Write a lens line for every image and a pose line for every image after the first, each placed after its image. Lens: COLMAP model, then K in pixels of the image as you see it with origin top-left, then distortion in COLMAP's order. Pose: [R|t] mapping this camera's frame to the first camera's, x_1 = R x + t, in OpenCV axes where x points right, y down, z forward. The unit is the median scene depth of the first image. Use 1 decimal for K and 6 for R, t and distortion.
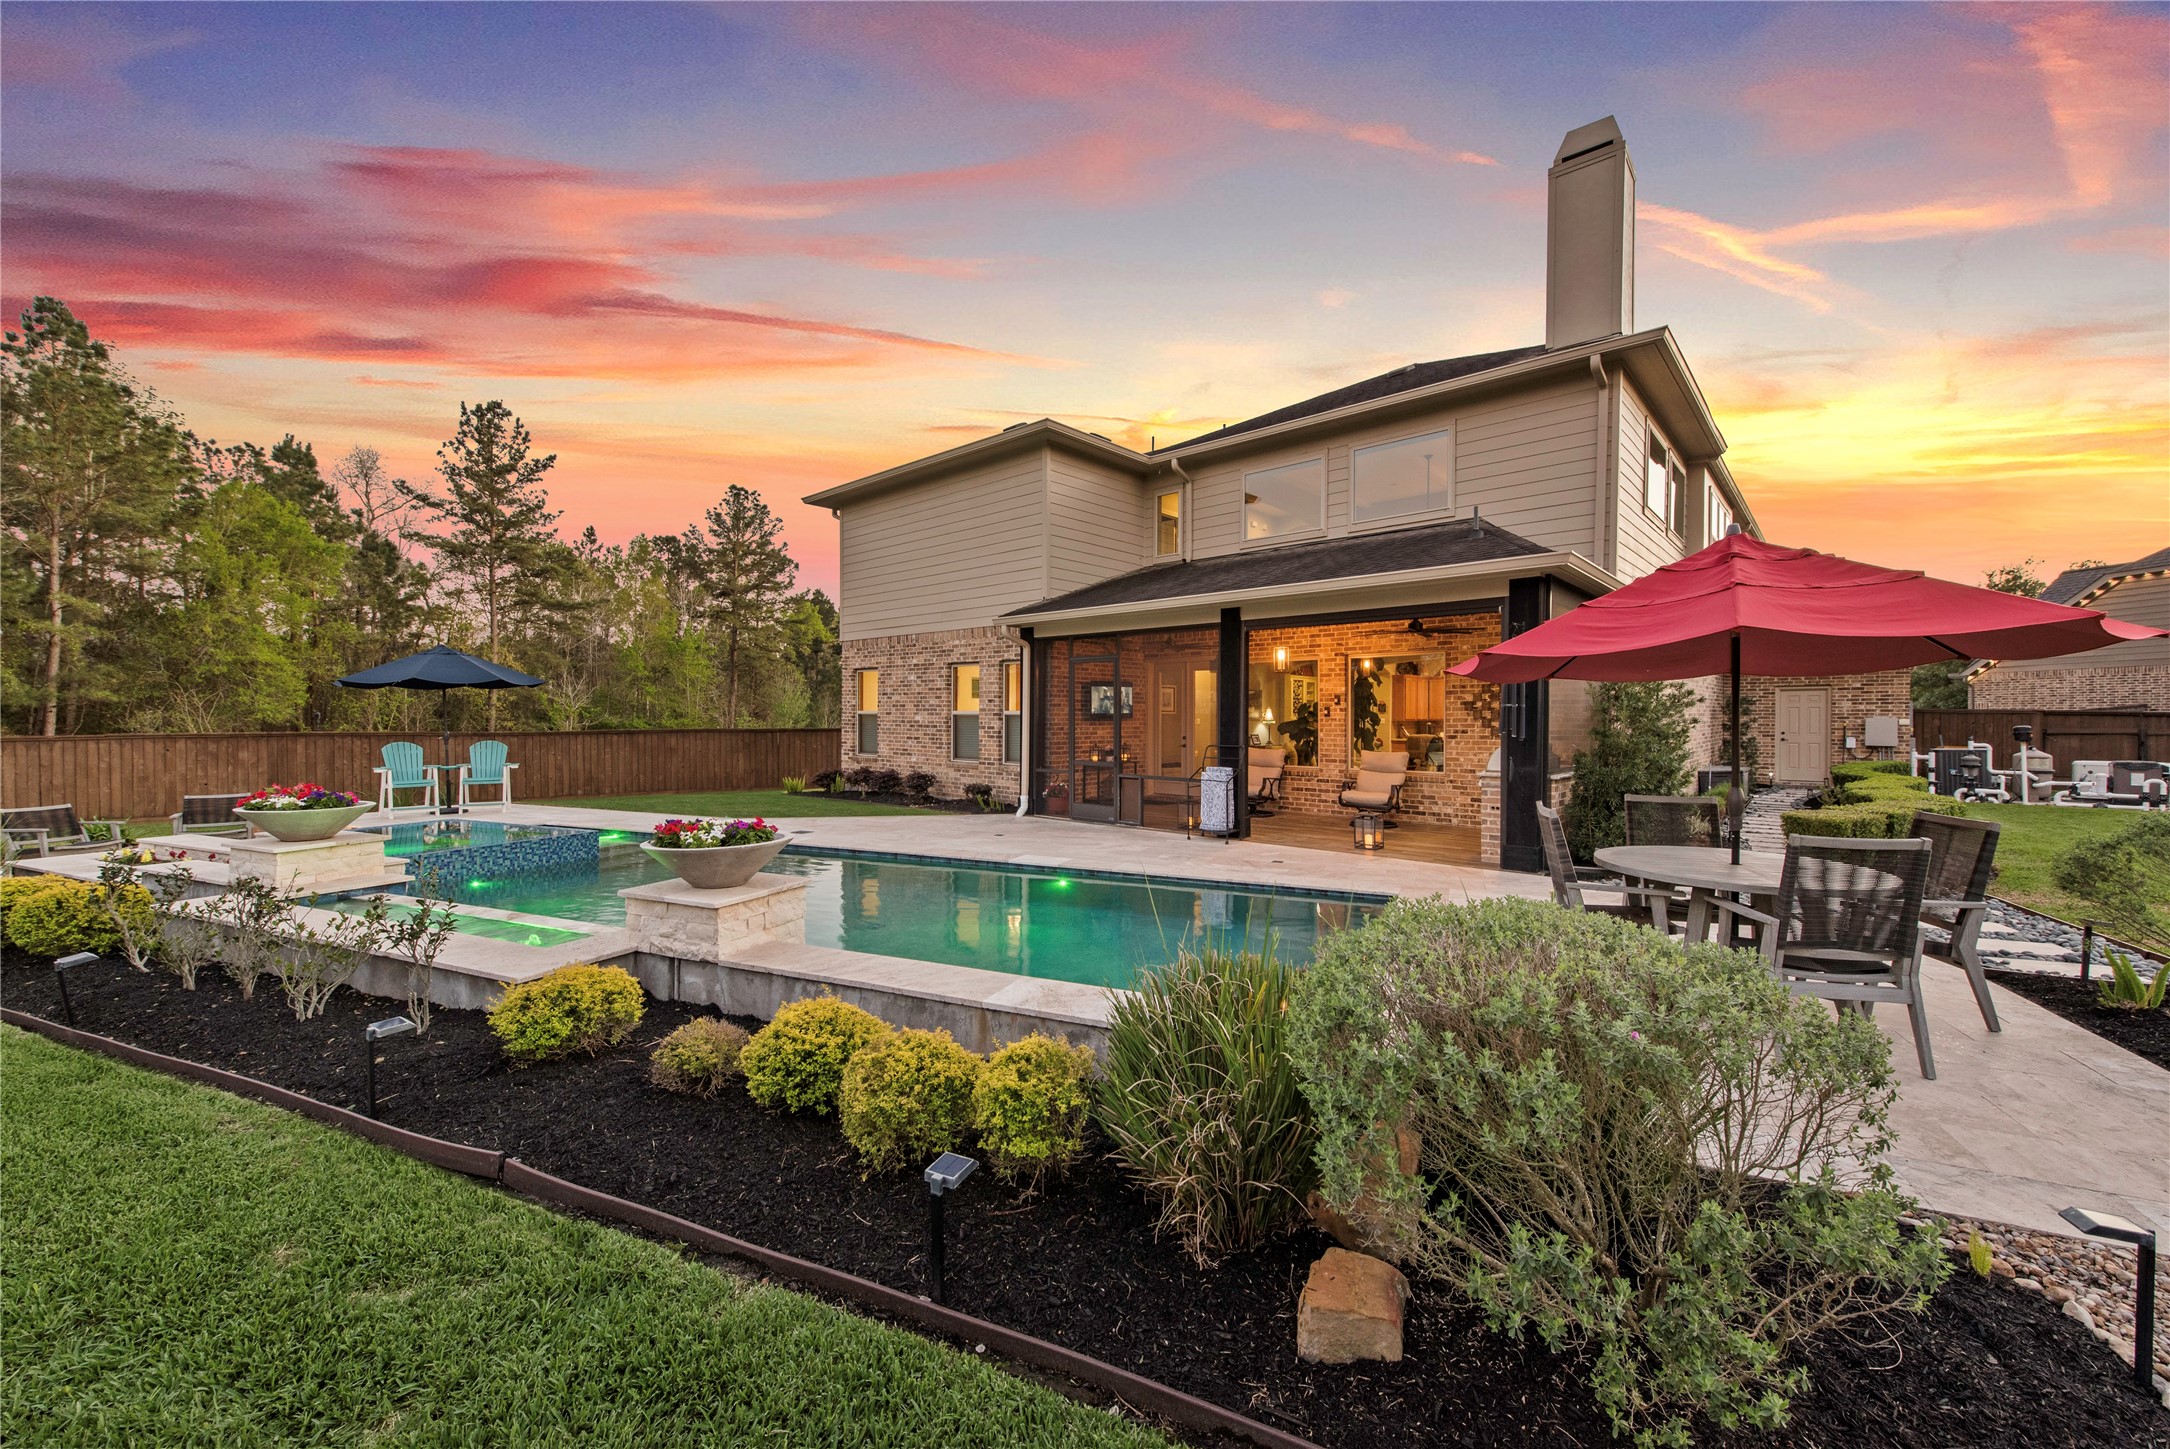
lens RADIAL K [[860.3, 0, 1085.0], [0, 860.3, 724.5], [0, 0, 1]] dist [0.002051, -0.000476]
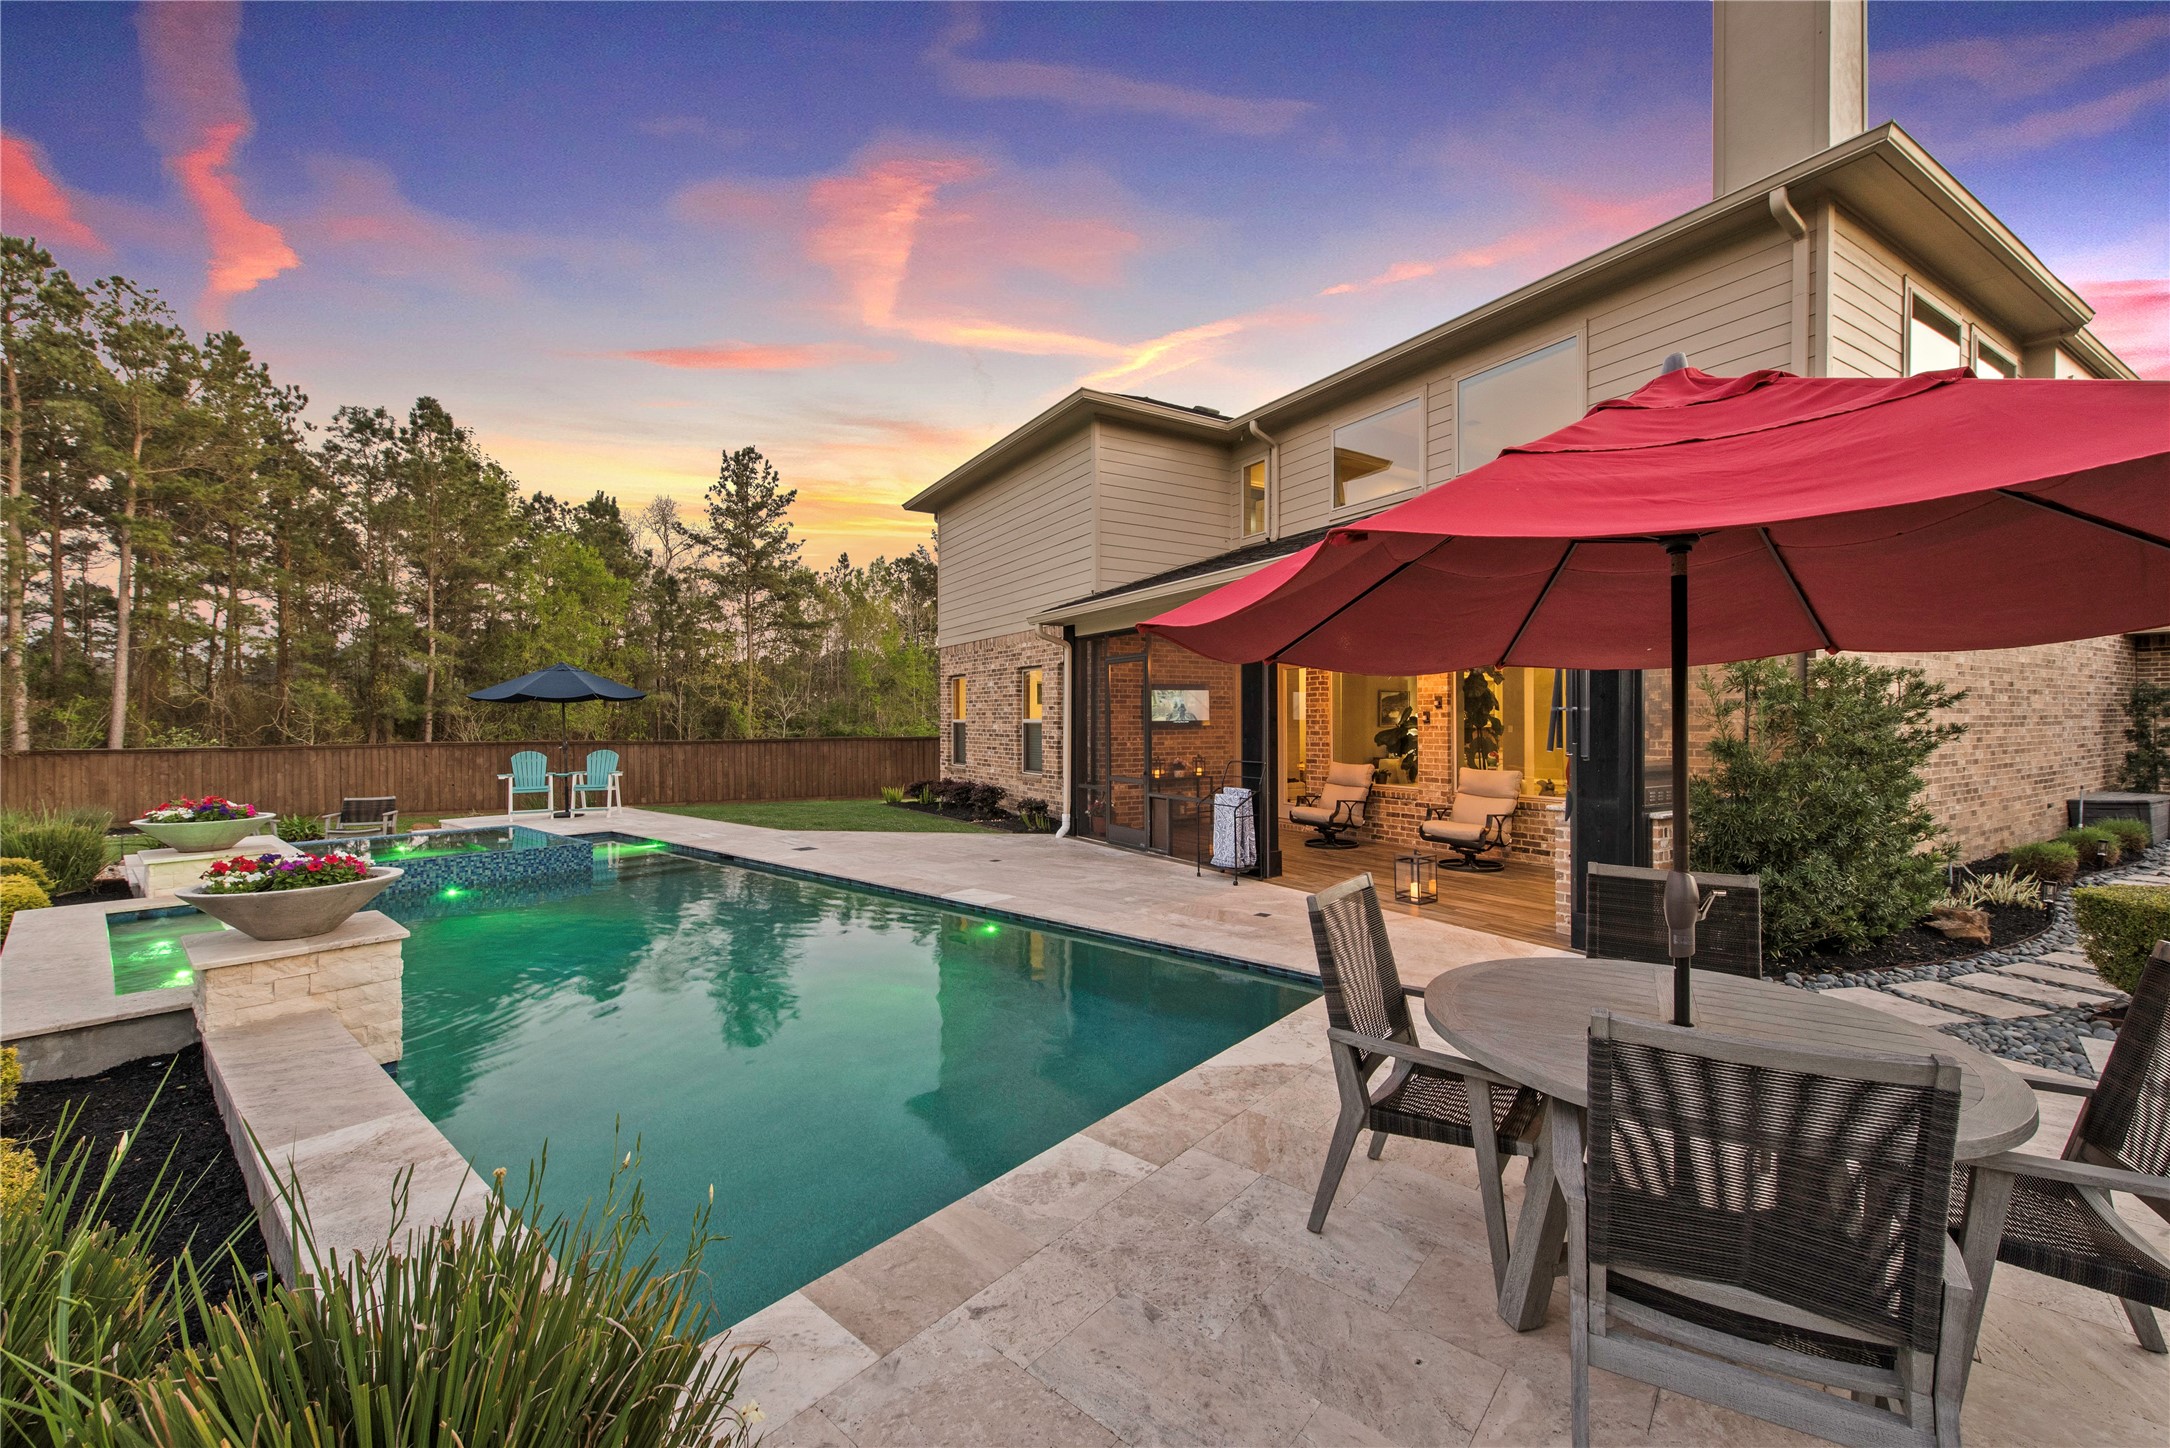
lens RADIAL K [[860.3, 0, 1085.0], [0, 860.3, 724.0], [0, 0, 1]] dist [0.002051, -0.000476]
pose [[0.957863, -0.005206, -0.287180, 0.176227], [0.003106, 0.999965, -0.007766, -0.003168], [0.287210, 0.006547, 0.957845, 0.131306]]
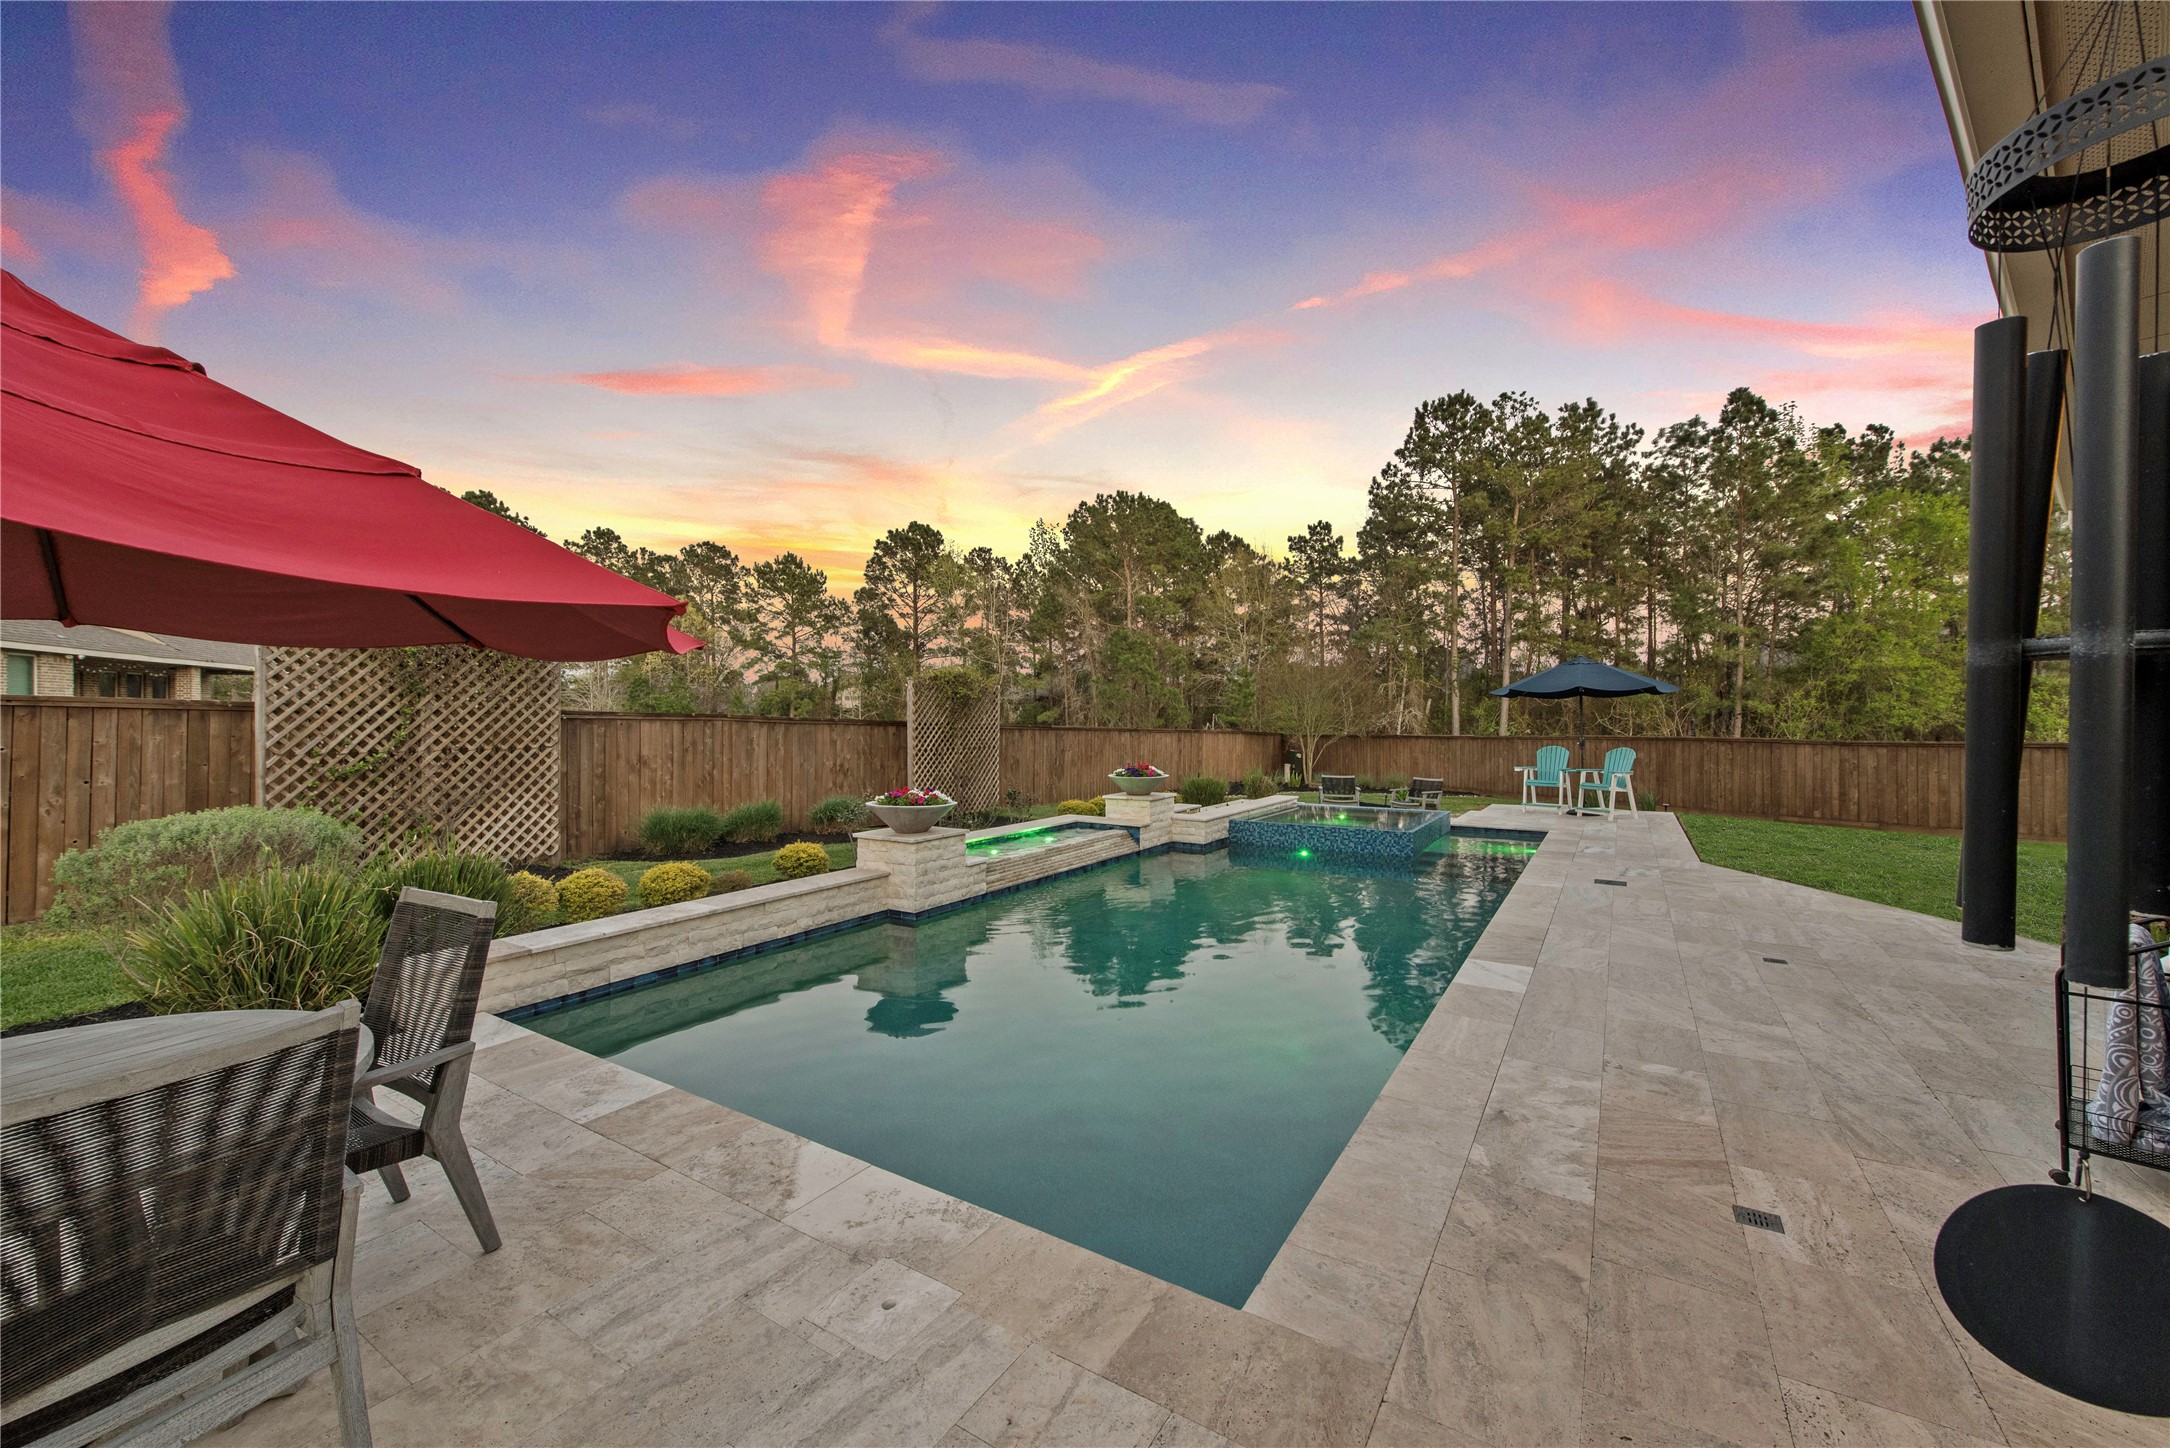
lens RADIAL K [[849.1, 0, 1093.2], [0, 849.1, 717.8], [0, 0, 1]] dist [0.012521, -0.000216]
pose [[-0.137912, -0.004207, -0.990436, 0.333127], [-0.010181, 0.999944, -0.002830, -0.005511], [0.990392, 0.009693, -0.137947, 0.488124]]
